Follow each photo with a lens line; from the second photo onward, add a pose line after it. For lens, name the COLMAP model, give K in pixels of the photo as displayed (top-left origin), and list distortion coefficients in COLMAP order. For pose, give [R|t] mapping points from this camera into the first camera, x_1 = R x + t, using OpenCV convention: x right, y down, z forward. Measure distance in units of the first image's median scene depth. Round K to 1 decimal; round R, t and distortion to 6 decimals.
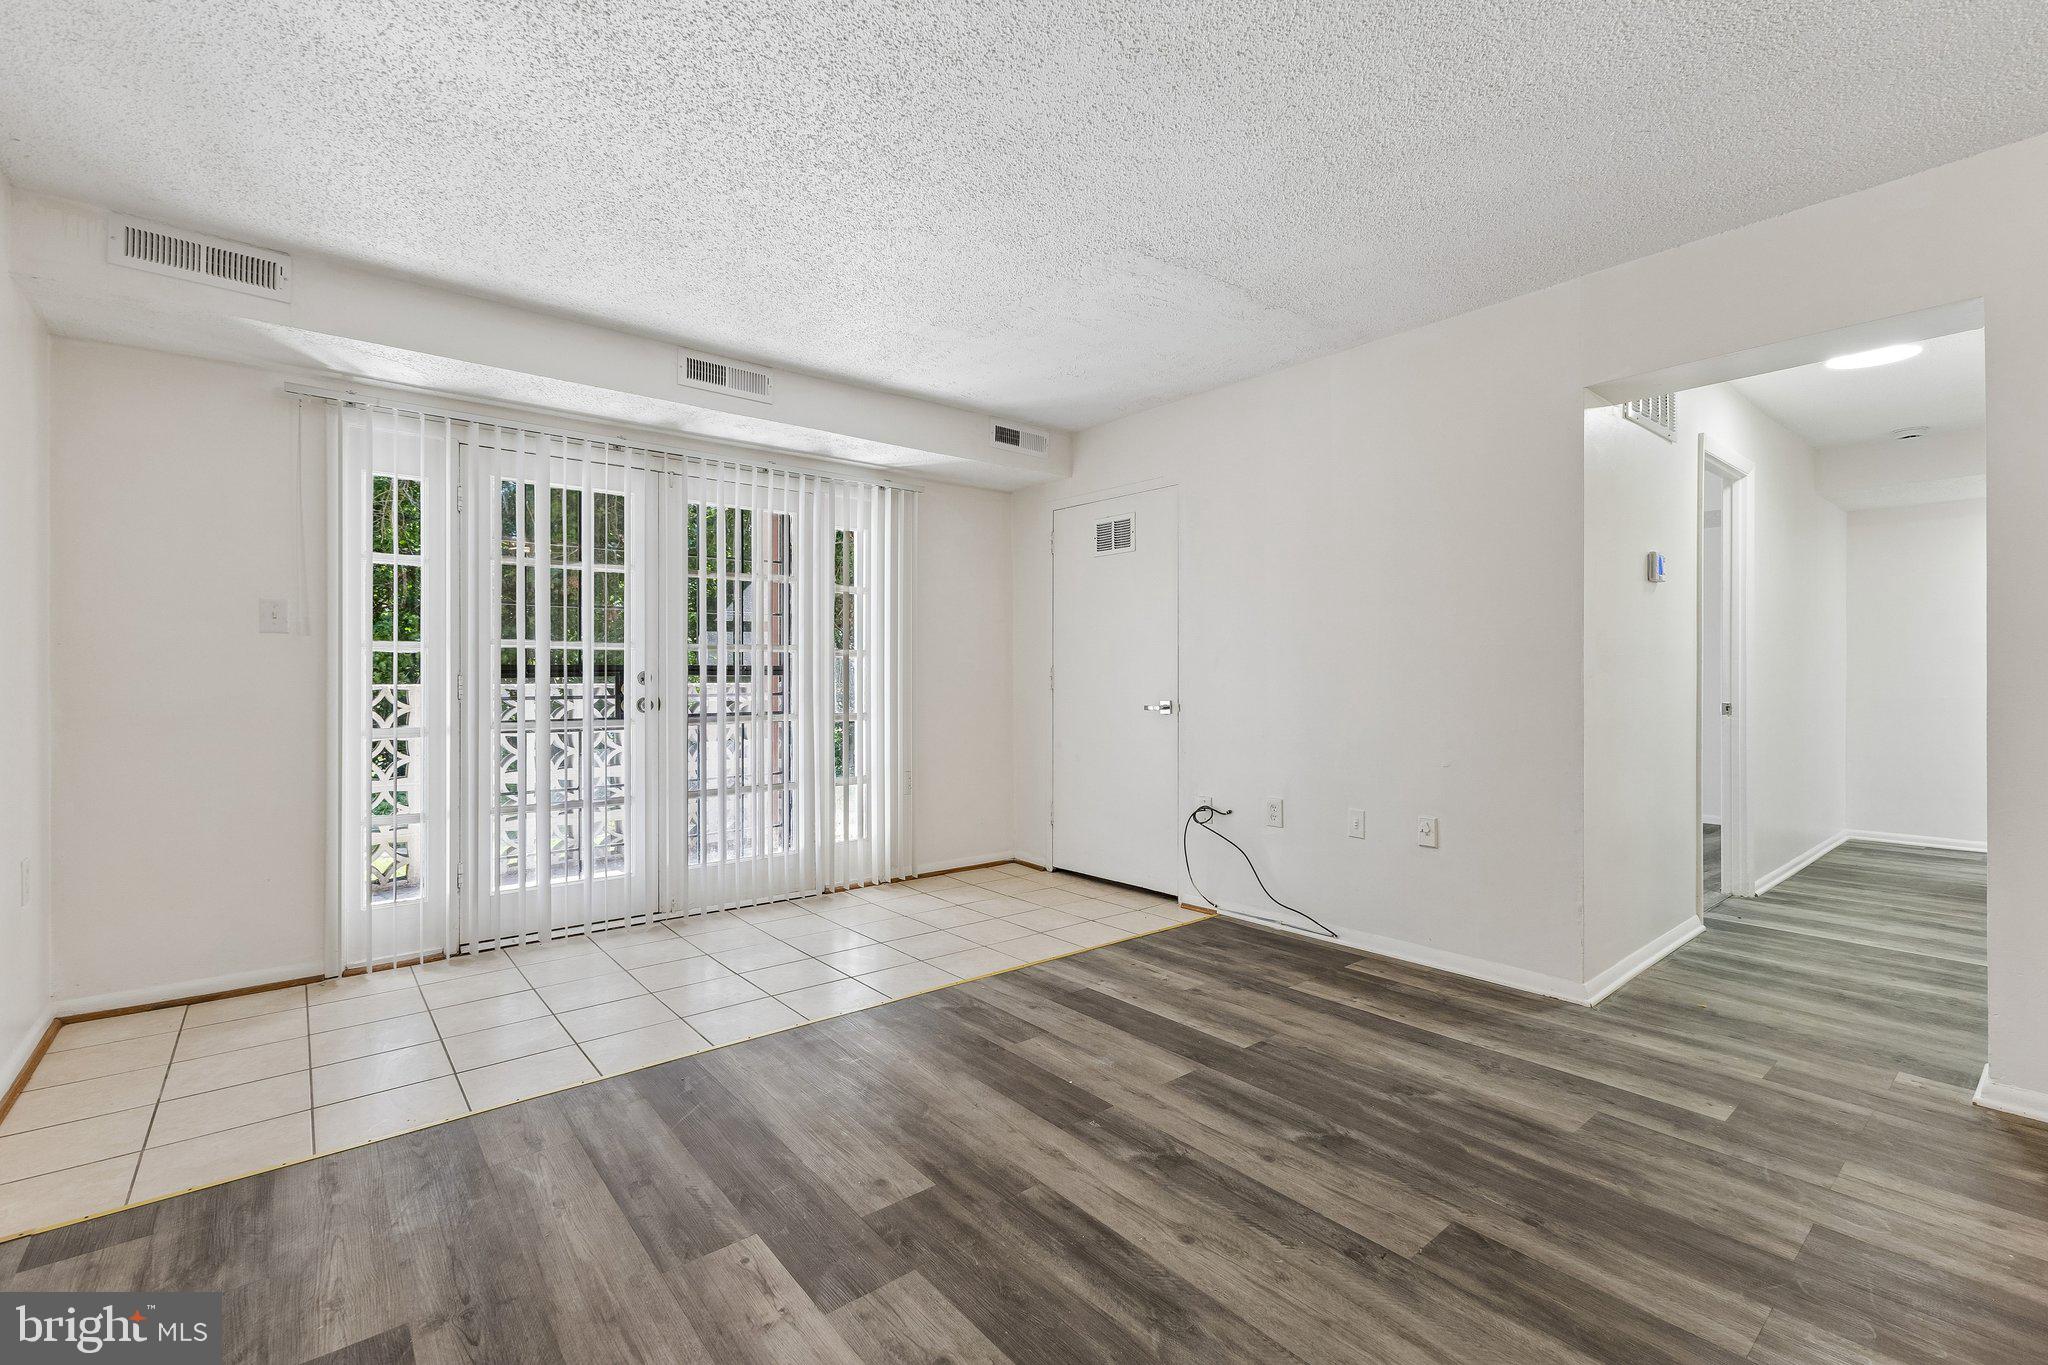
lens RADIAL K [[882.7, 0, 1022.8], [0, 882.7, 676.1], [0, 0, 1]] dist [0.016721, -0.004050]
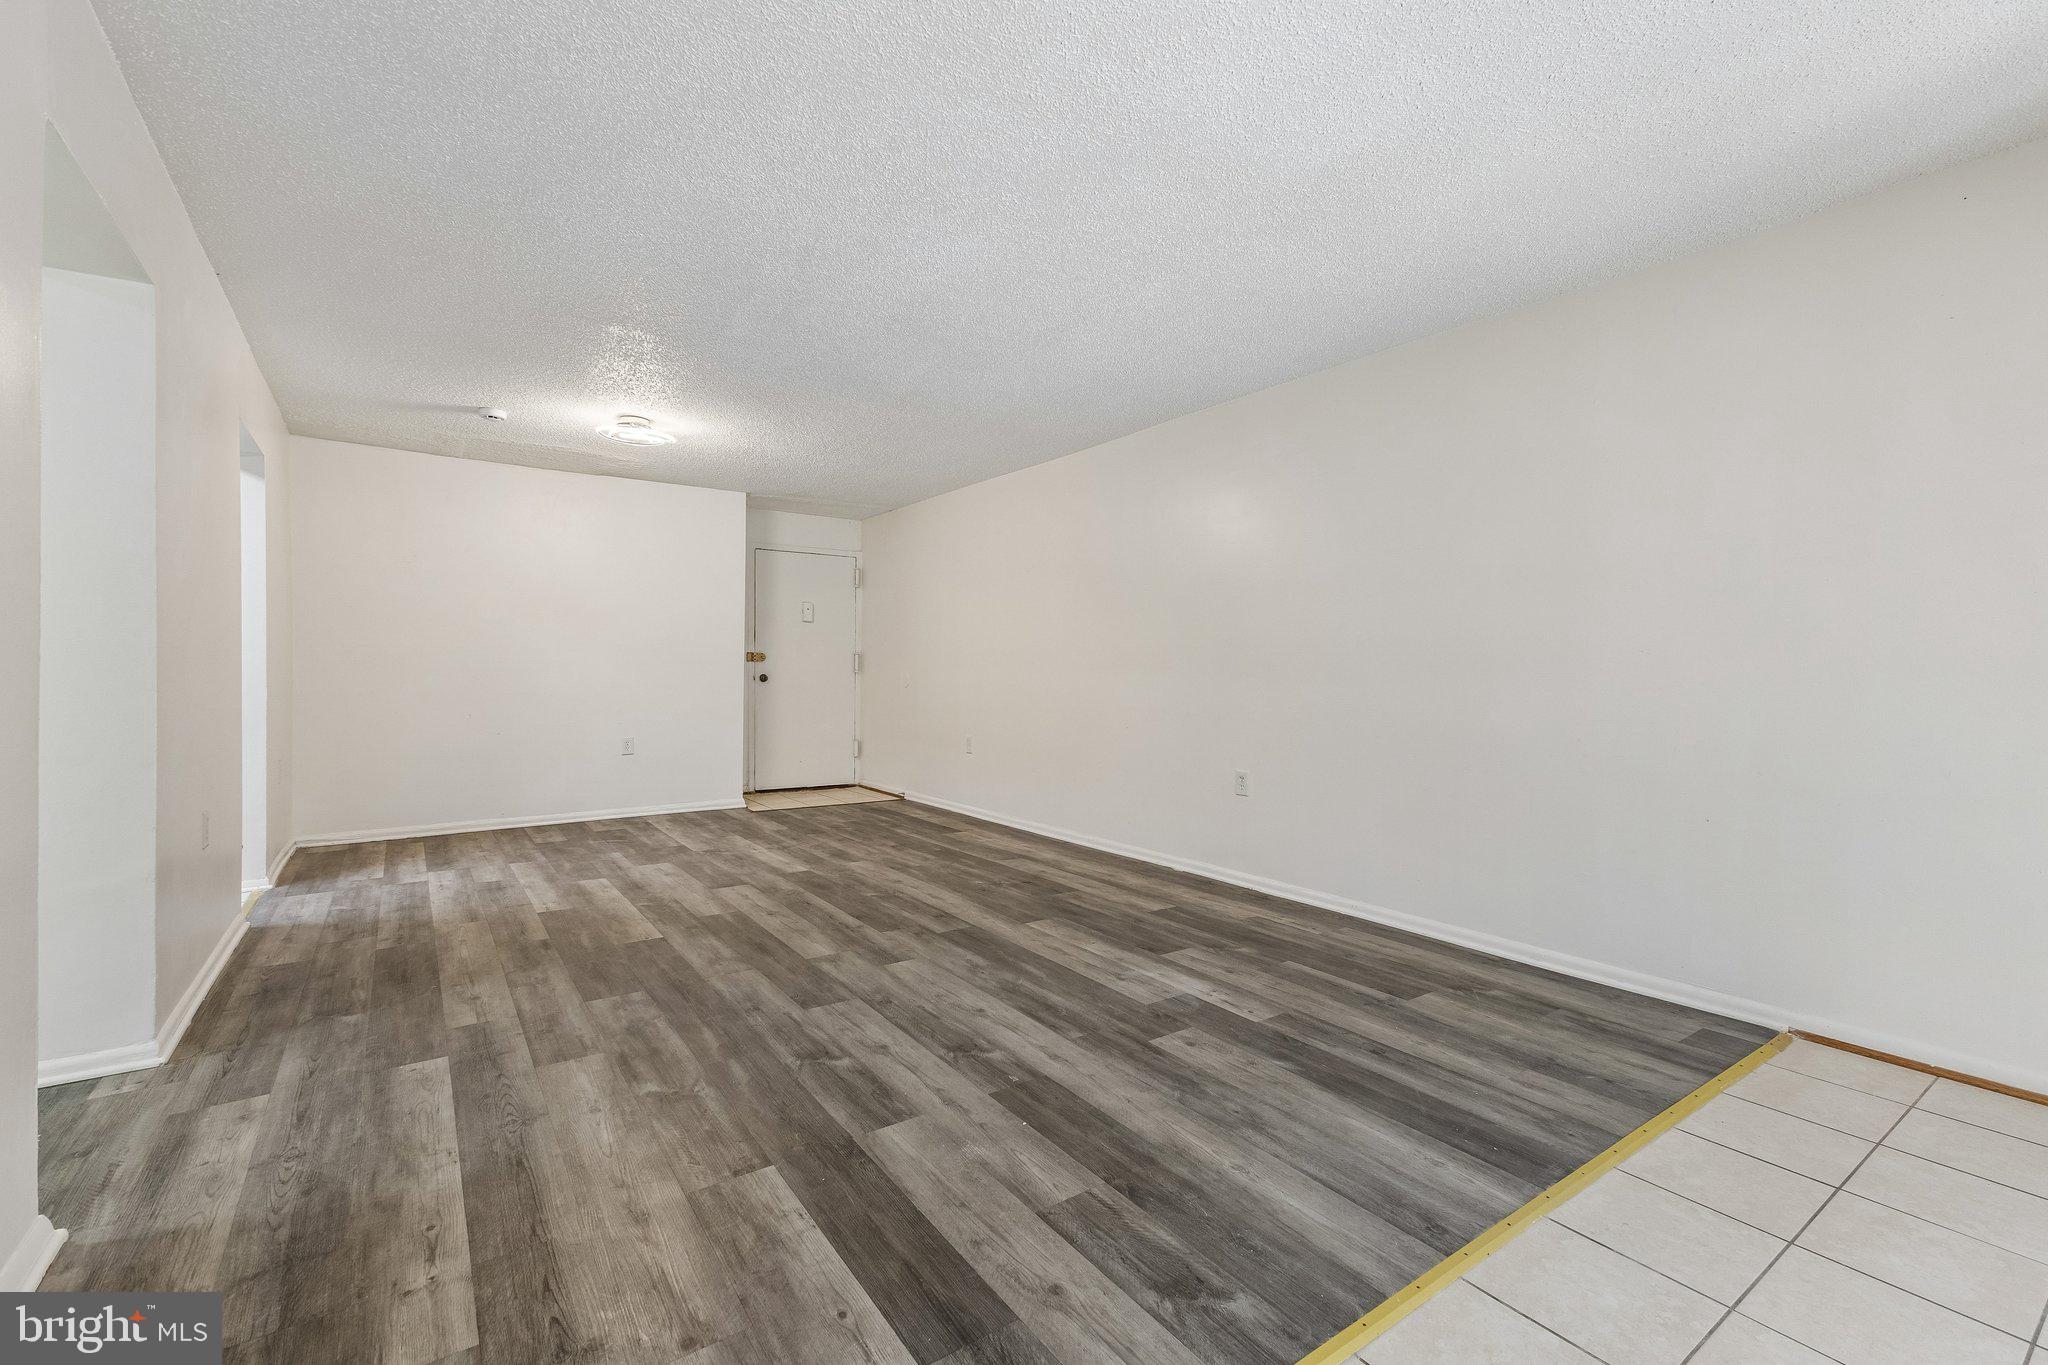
lens RADIAL K [[885.7, 0, 1025.9], [0, 885.7, 697.3], [0, 0, 1]] dist [0.013511, -0.000442]
pose [[-0.997114, -0.006009, 0.075686, -0.008143], [-0.003686, 0.999519, 0.030802, 0.010357], [-0.075835, 0.030434, -0.996656, 1.420829]]
